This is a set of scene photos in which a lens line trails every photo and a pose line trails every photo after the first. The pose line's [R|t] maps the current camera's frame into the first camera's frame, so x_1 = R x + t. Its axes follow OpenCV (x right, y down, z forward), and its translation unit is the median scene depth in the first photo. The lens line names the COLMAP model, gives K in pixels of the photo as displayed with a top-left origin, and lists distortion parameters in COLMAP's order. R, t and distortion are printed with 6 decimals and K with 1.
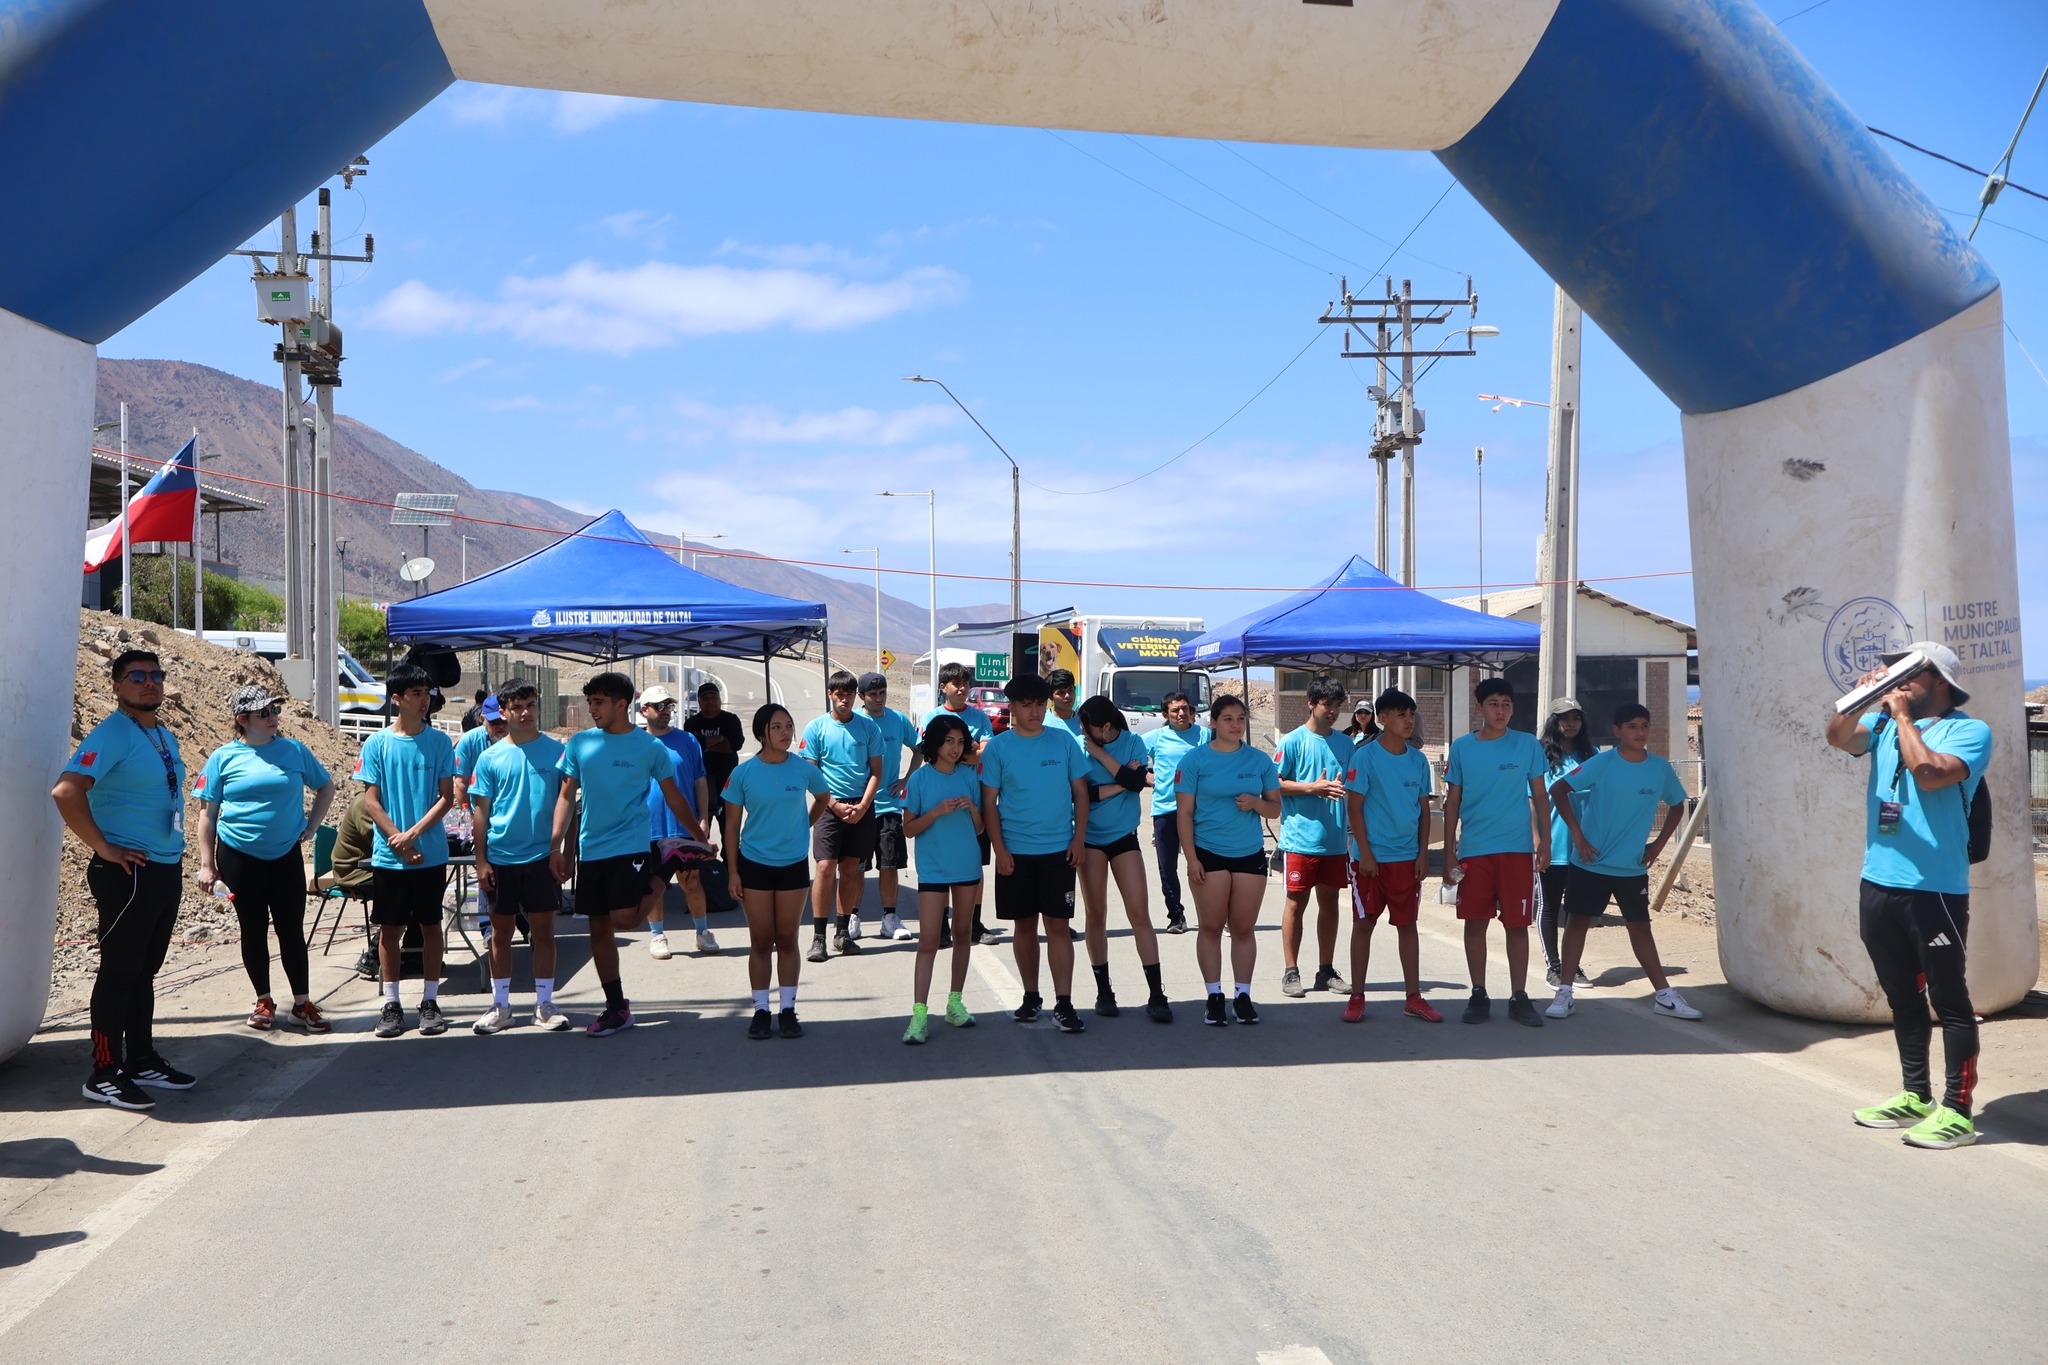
lens RADIAL K [[1730.3, 0, 1039.9], [0, 1730.3, 682.3], [0, 0, 1]] dist [0.014284, -0.016861]
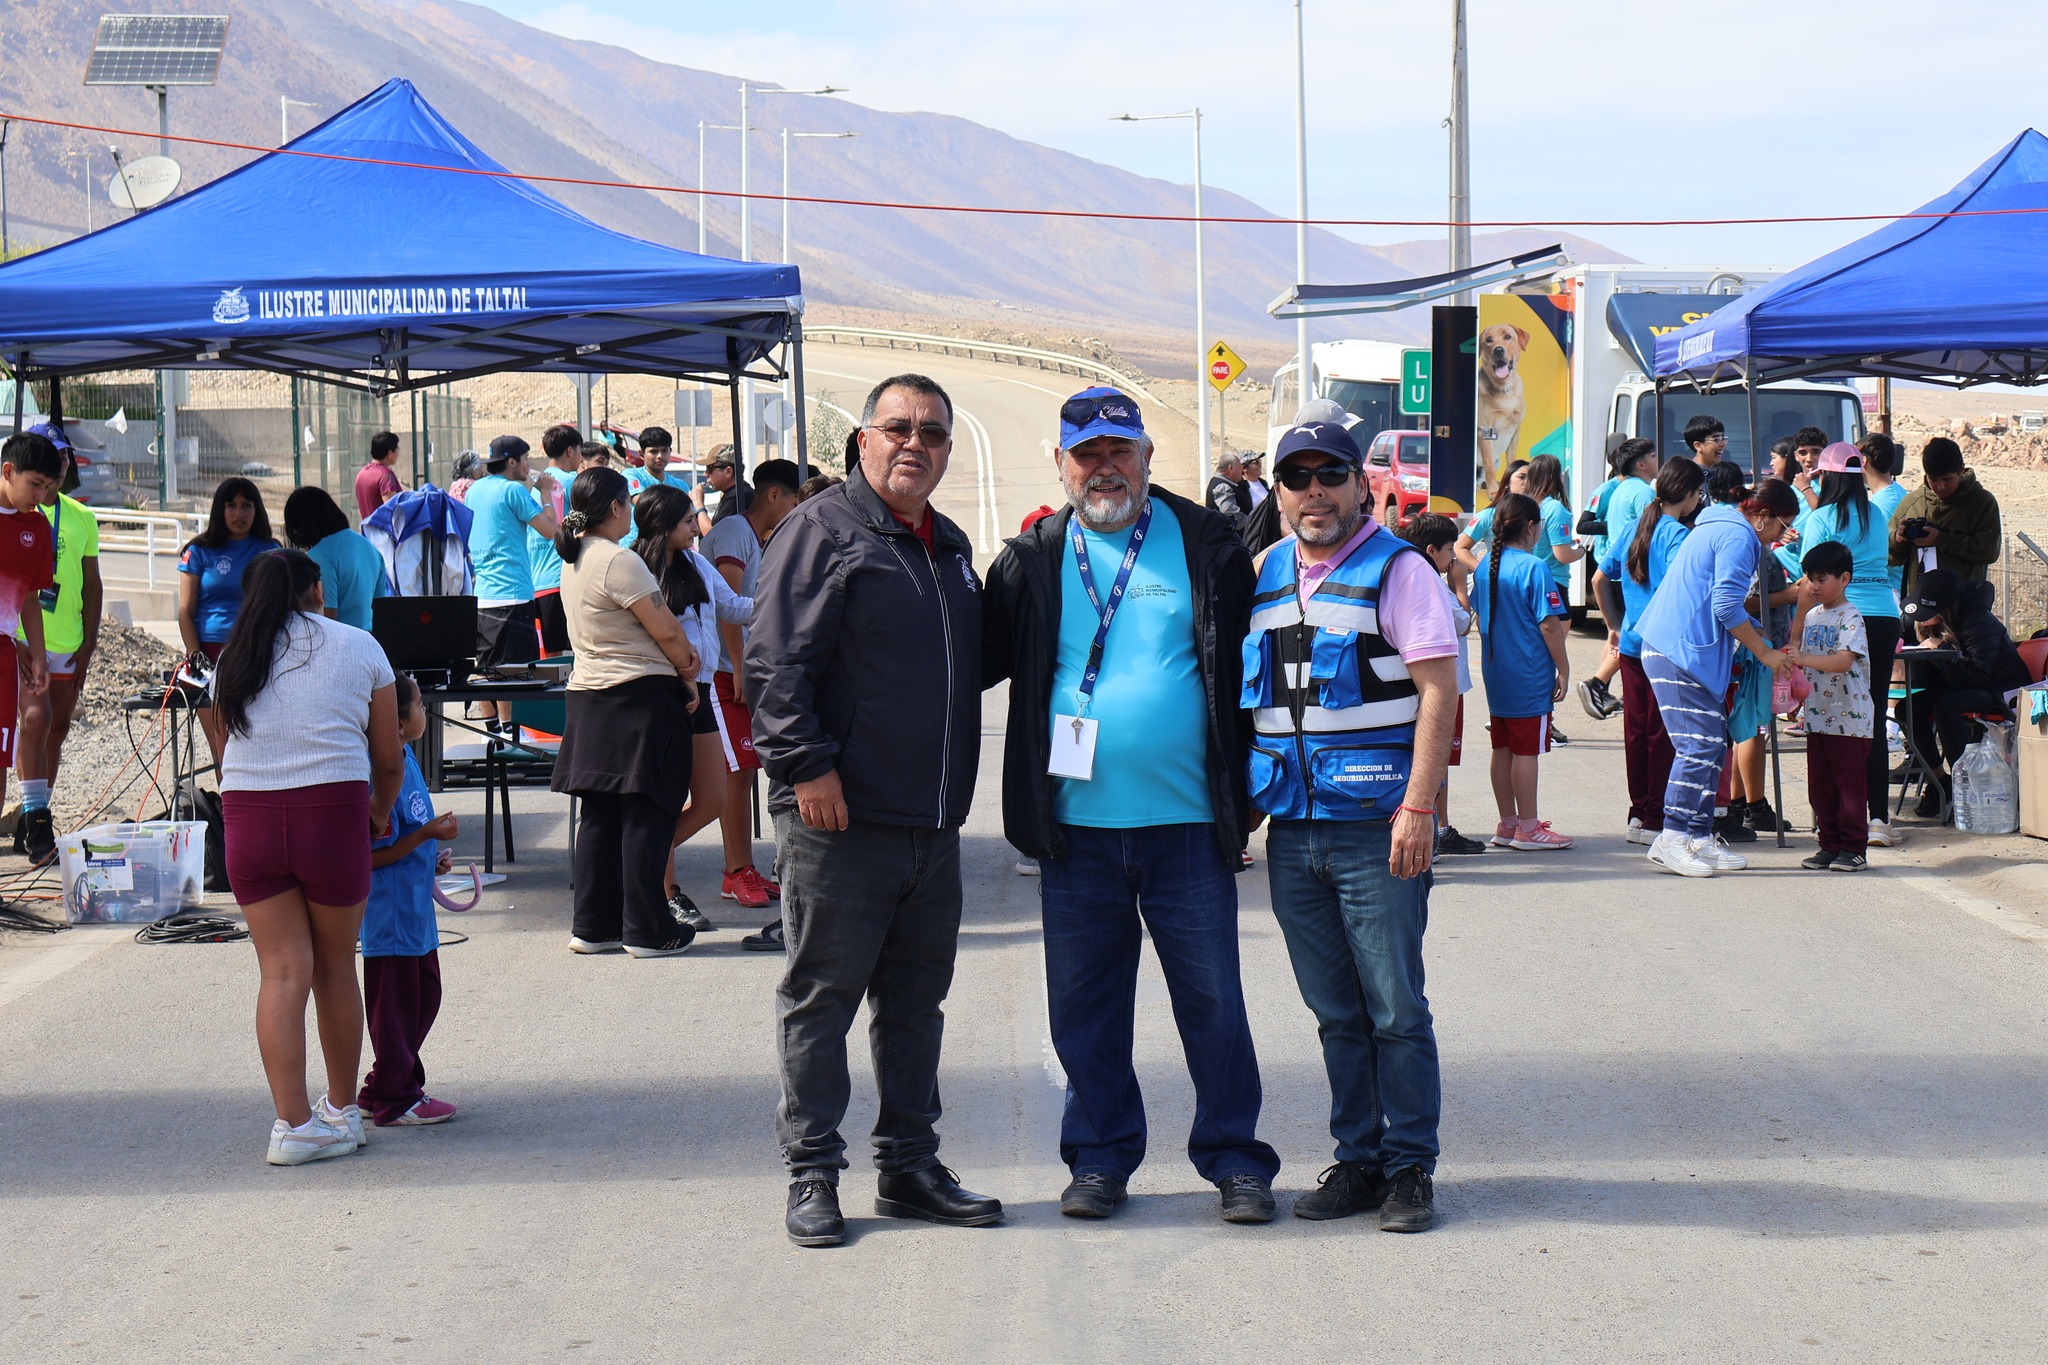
lens RADIAL K [[4150.5, 0, 1109.8], [0, 4150.5, 480.8], [0, 0, 1]] dist [-0.019356, 0.000000]
pose [[0.991678, -0.010191, -0.128342, 0.118190], [0.012059, 0.999832, 0.013788, 0.000291], [0.128180, -0.015221, 0.991634, -0.159054]]
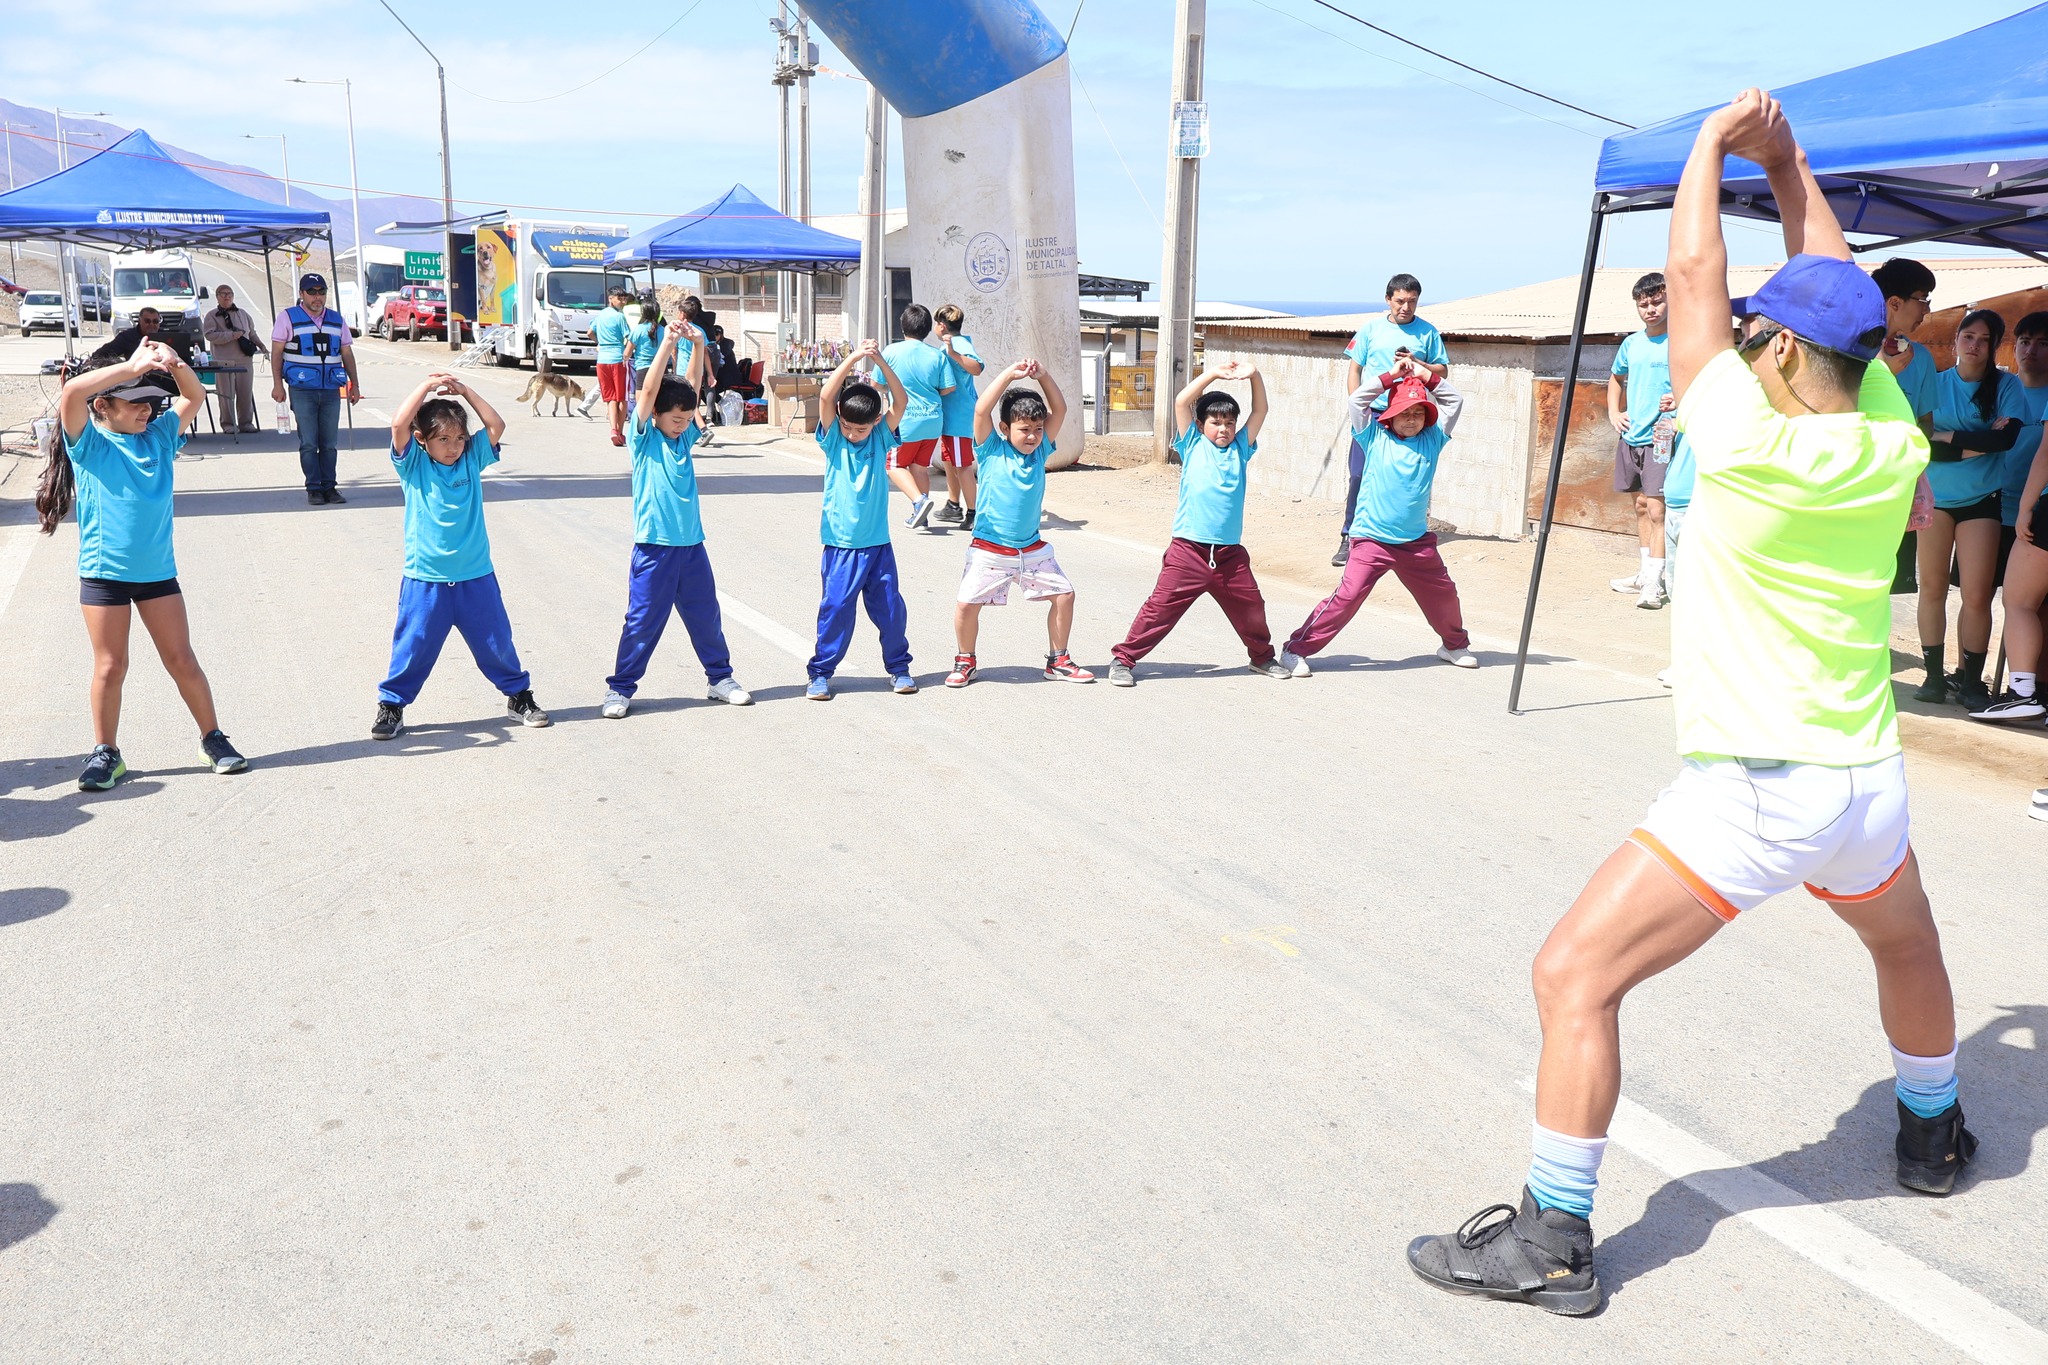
lens RADIAL K [[1730.3, 0, 1020.8], [0, 1730.3, 675.0], [0, 0, 1]] dist [0.014284, -0.016861]
pose [[0.953882, -0.047407, 0.296414, -0.027794], [-0.017863, 0.976736, 0.213699, 0.009688], [-0.299649, -0.209139, 0.930844, -0.528517]]
